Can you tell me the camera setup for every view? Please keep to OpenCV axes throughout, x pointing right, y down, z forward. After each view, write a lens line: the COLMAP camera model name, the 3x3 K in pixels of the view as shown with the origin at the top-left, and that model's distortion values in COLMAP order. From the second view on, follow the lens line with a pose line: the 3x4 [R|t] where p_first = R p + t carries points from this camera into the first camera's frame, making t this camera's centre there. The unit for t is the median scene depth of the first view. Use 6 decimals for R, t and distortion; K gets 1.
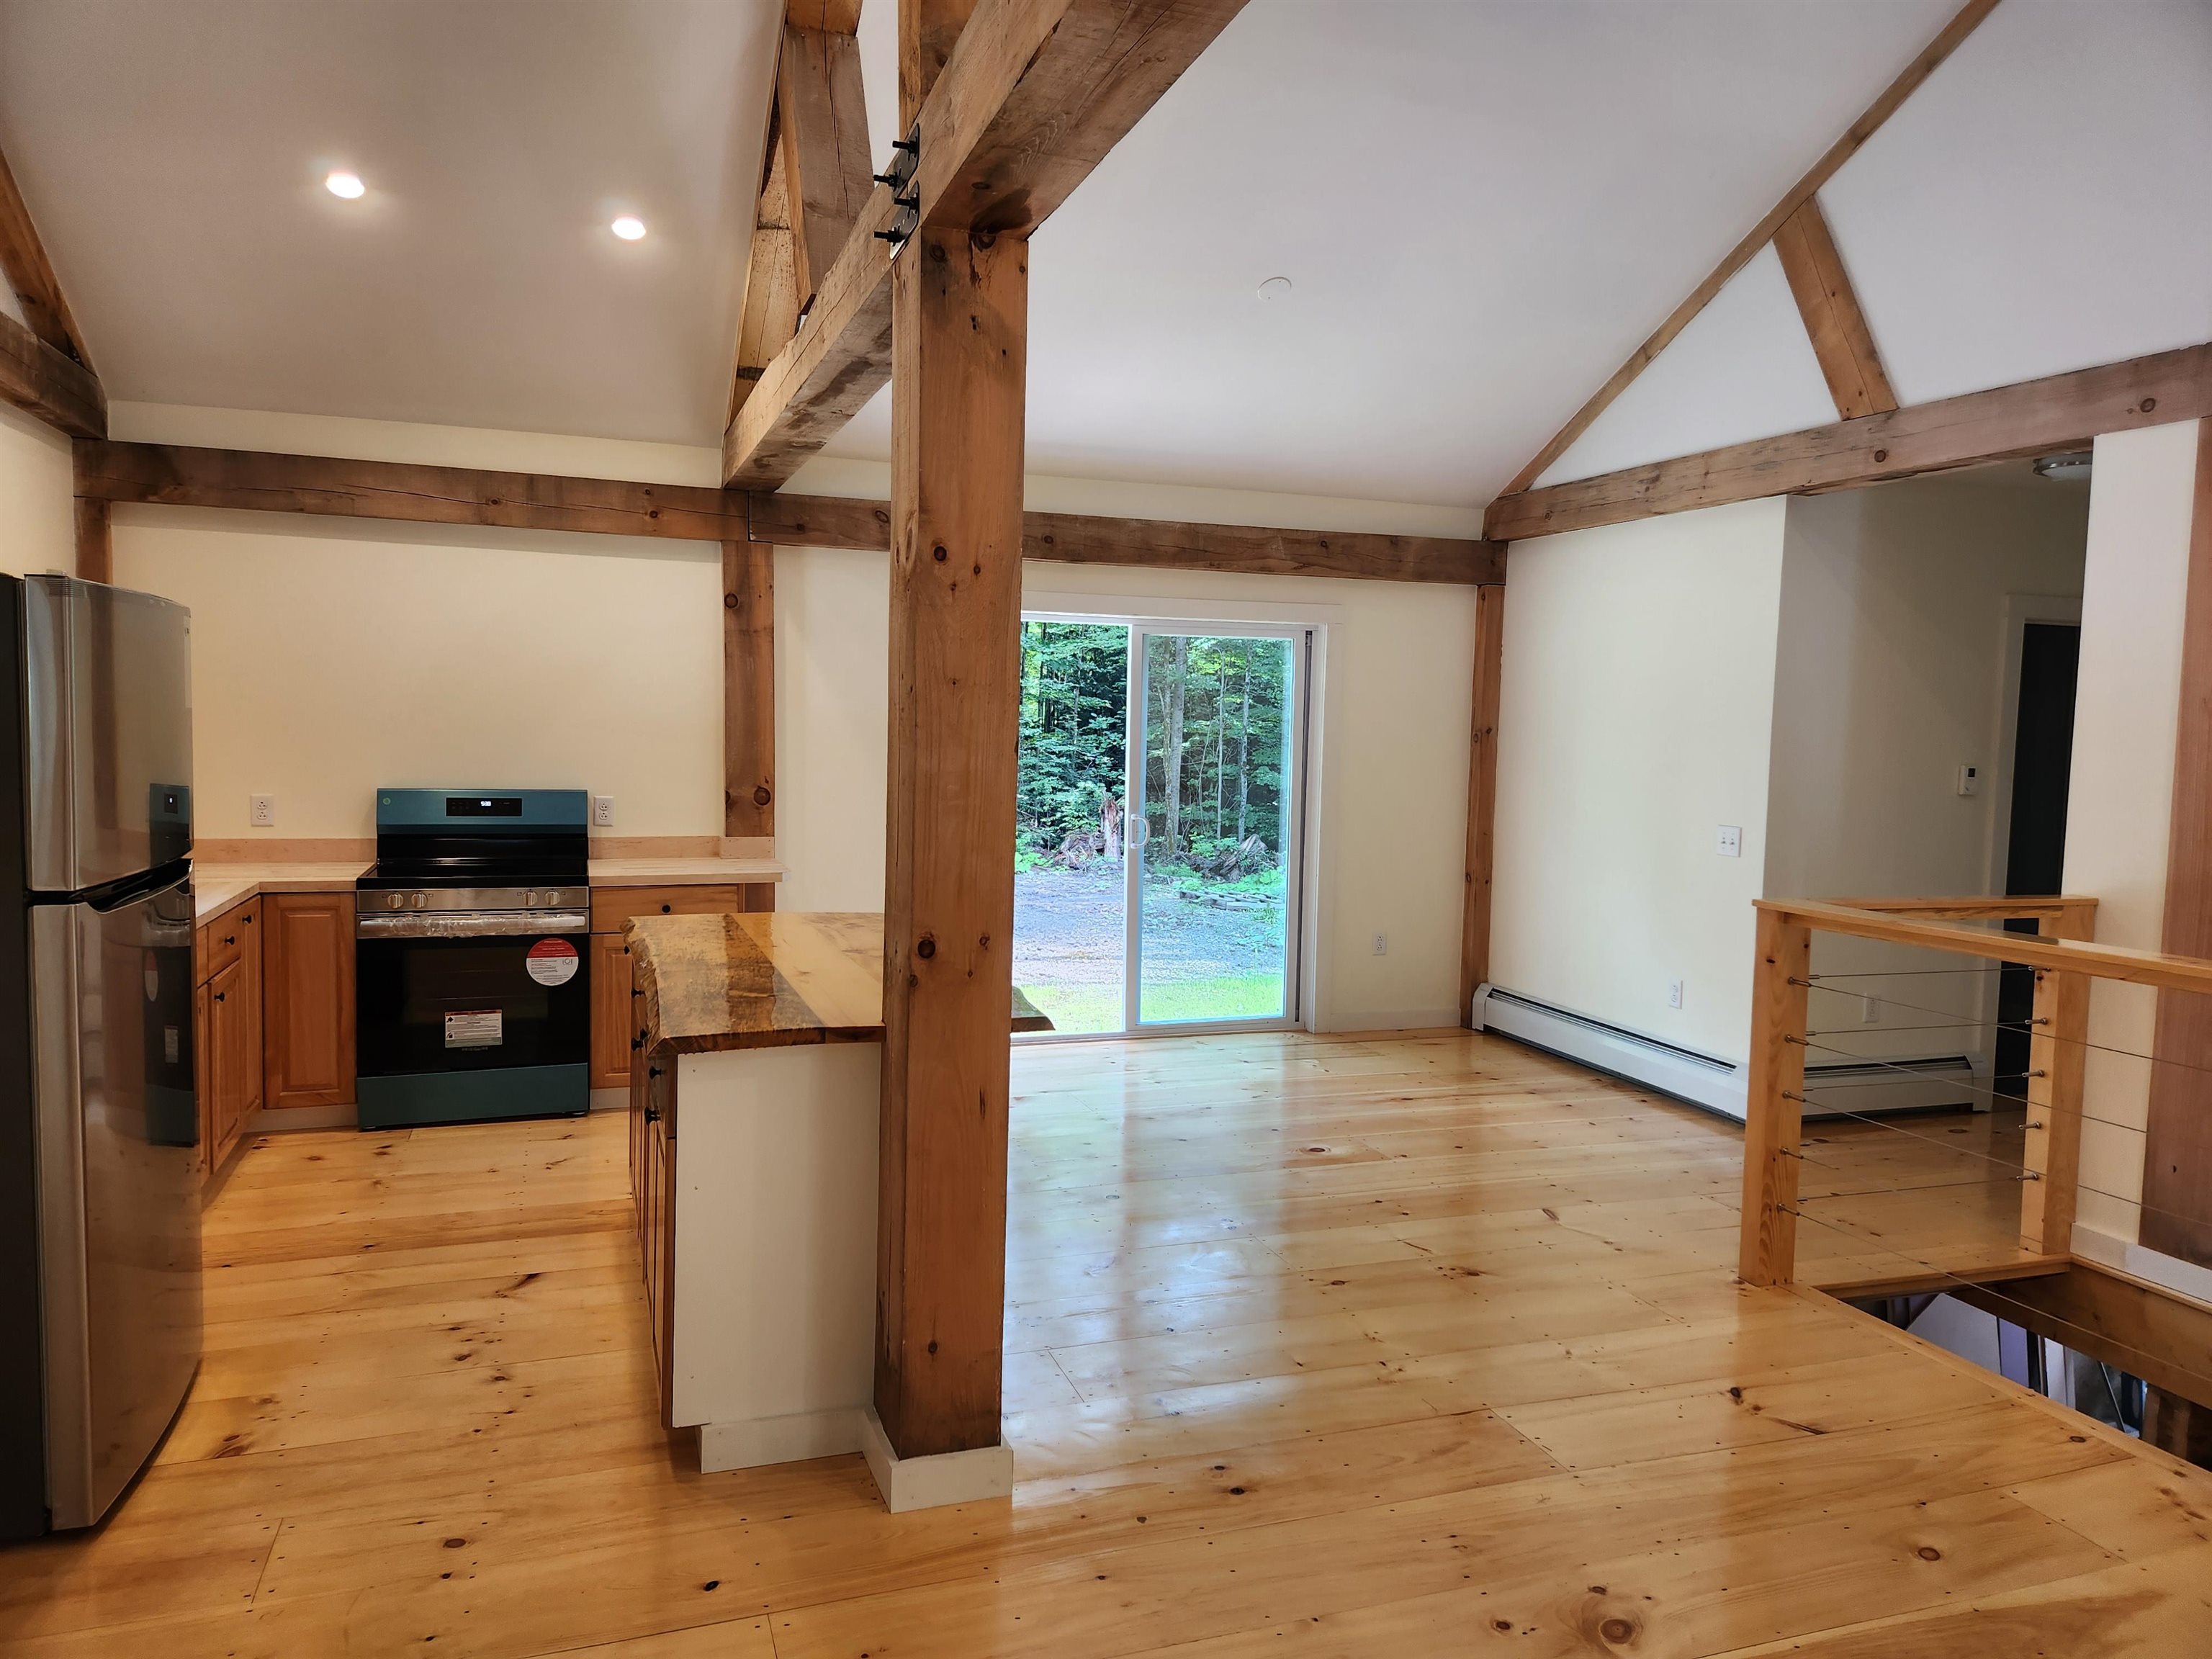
lens RADIAL K [[1474.8, 0, 1036.0], [0, 1474.8, 824.9], [0, 0, 1]] dist [0.071549, -0.053630]
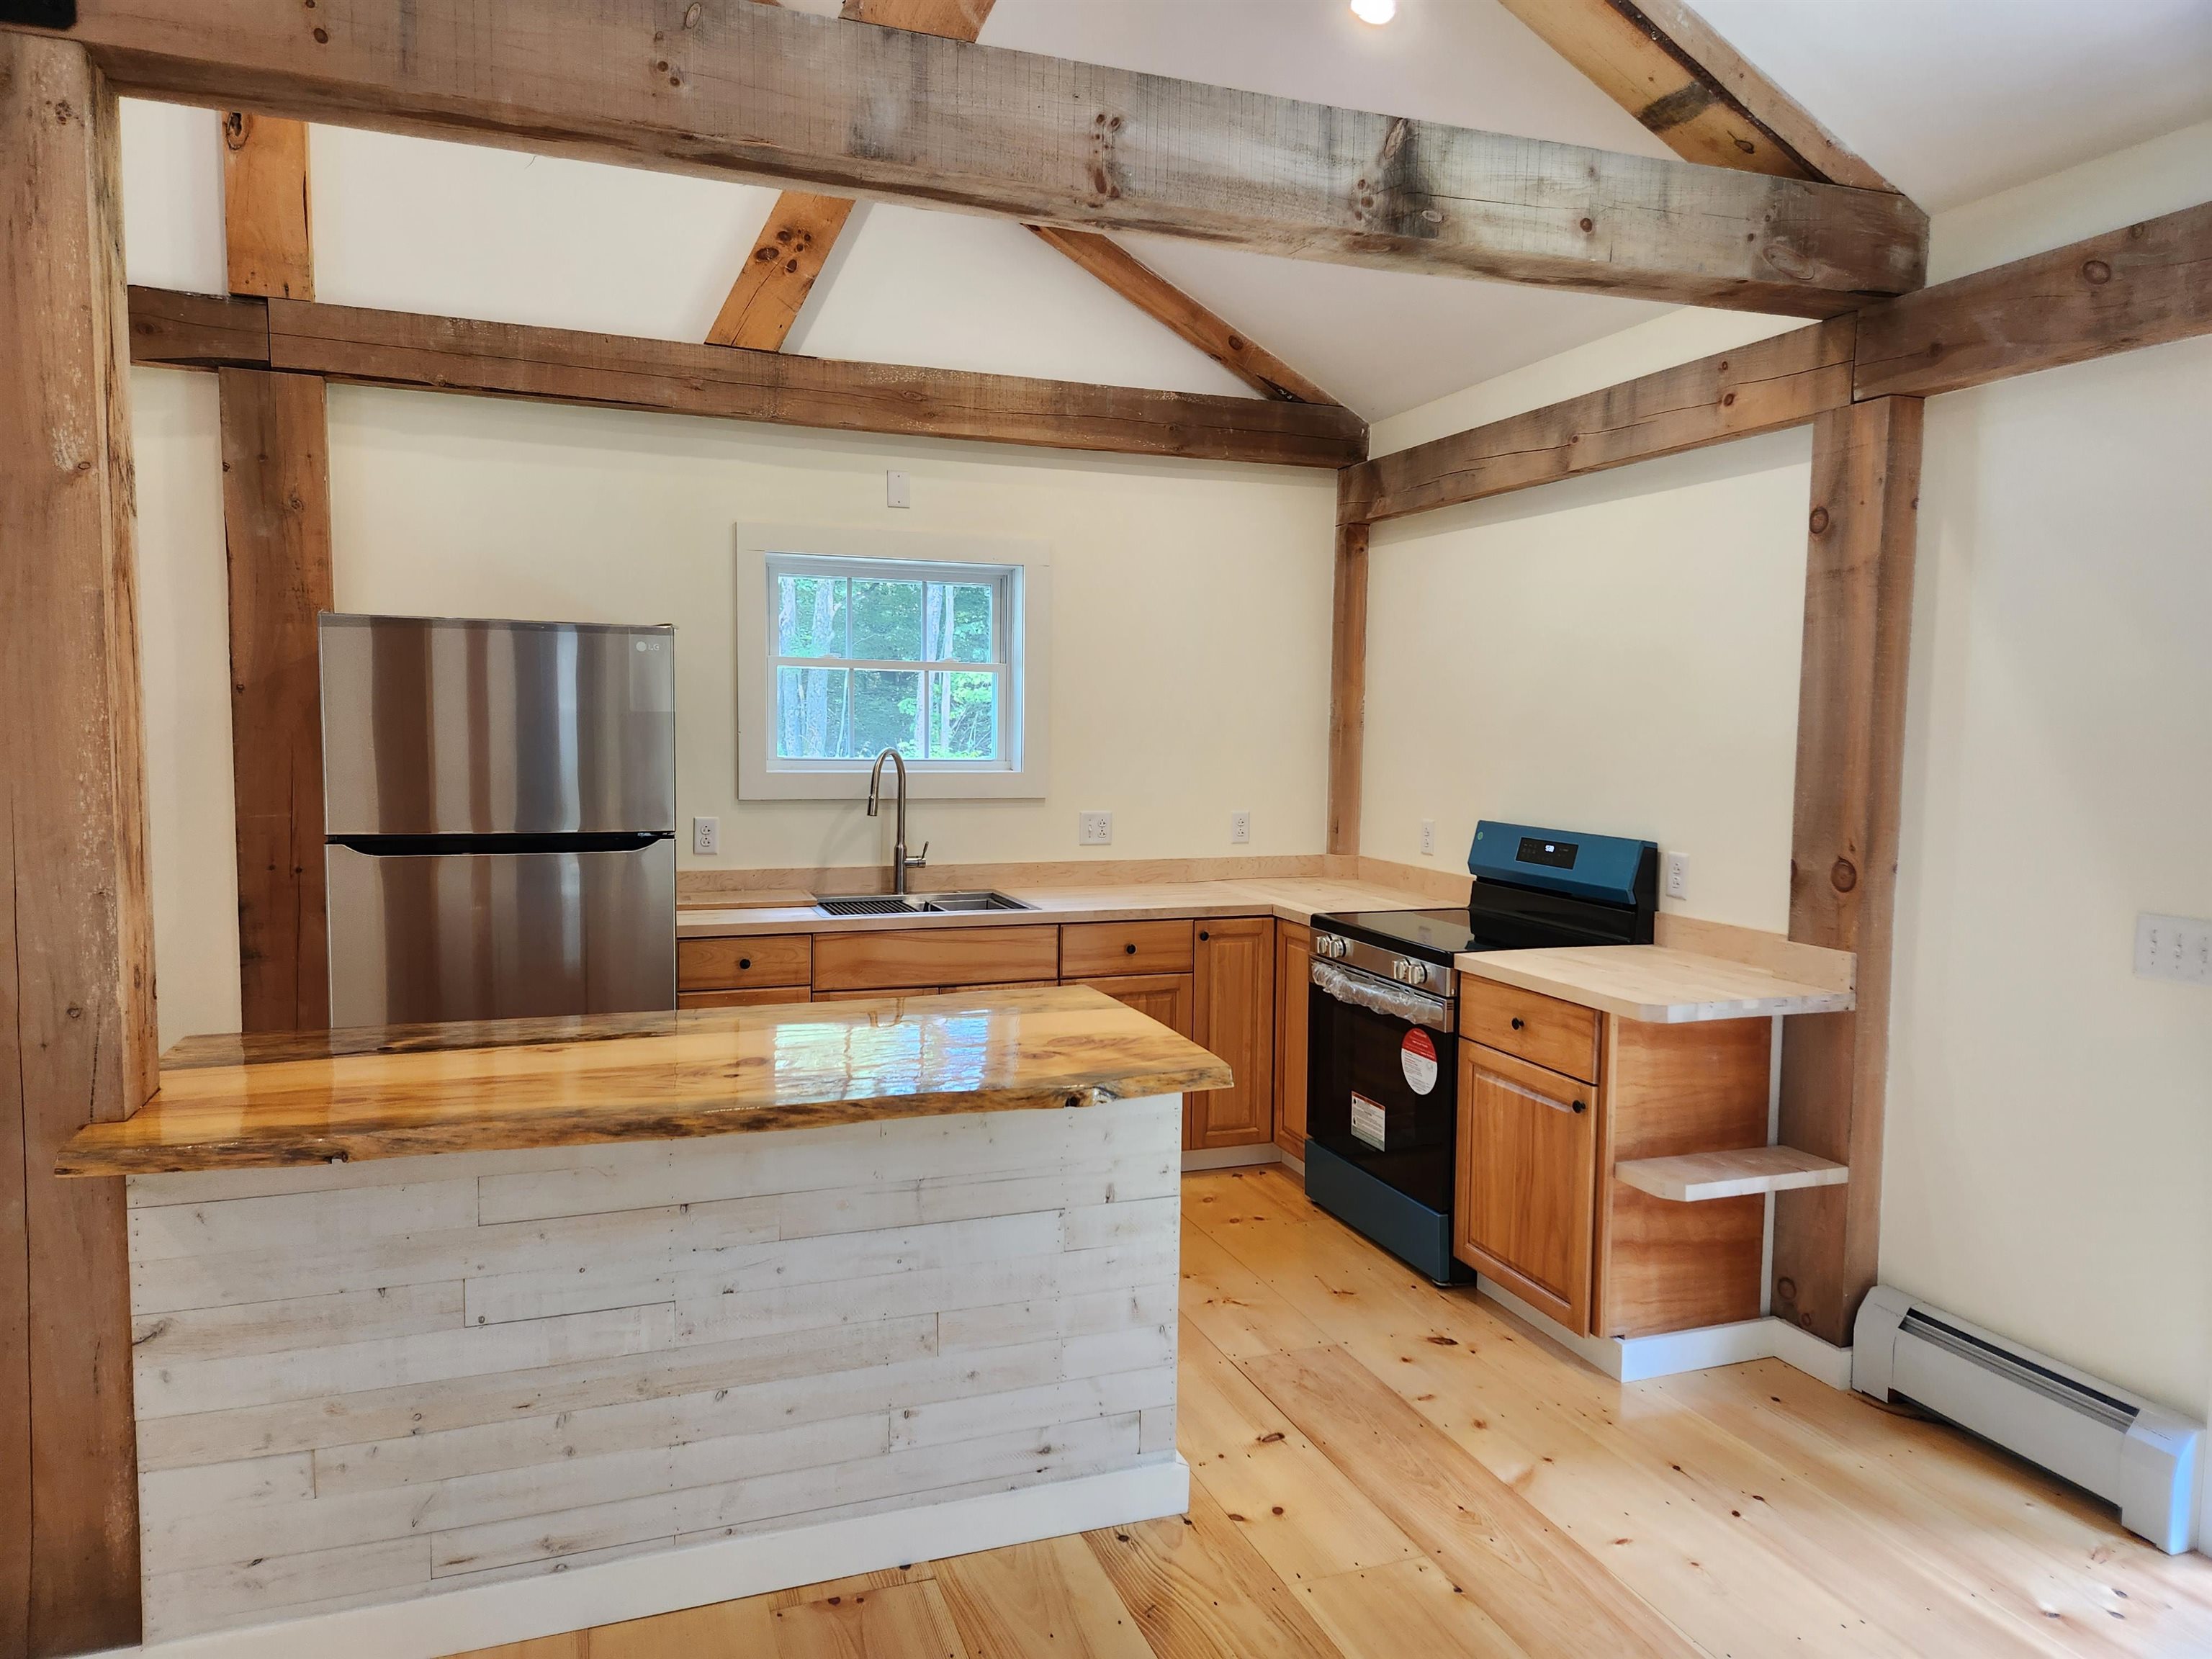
lens RADIAL K [[1474.8, 0, 1104.7], [0, 1474.8, 844.8], [0, 0, 1]] dist [0.071549, -0.053630]
pose [[0.035635, 0.065240, -0.997233, 0.369754], [-0.083598, 0.994564, 0.062078, -0.044388], [0.995862, 0.081155, 0.040895, 0.750755]]
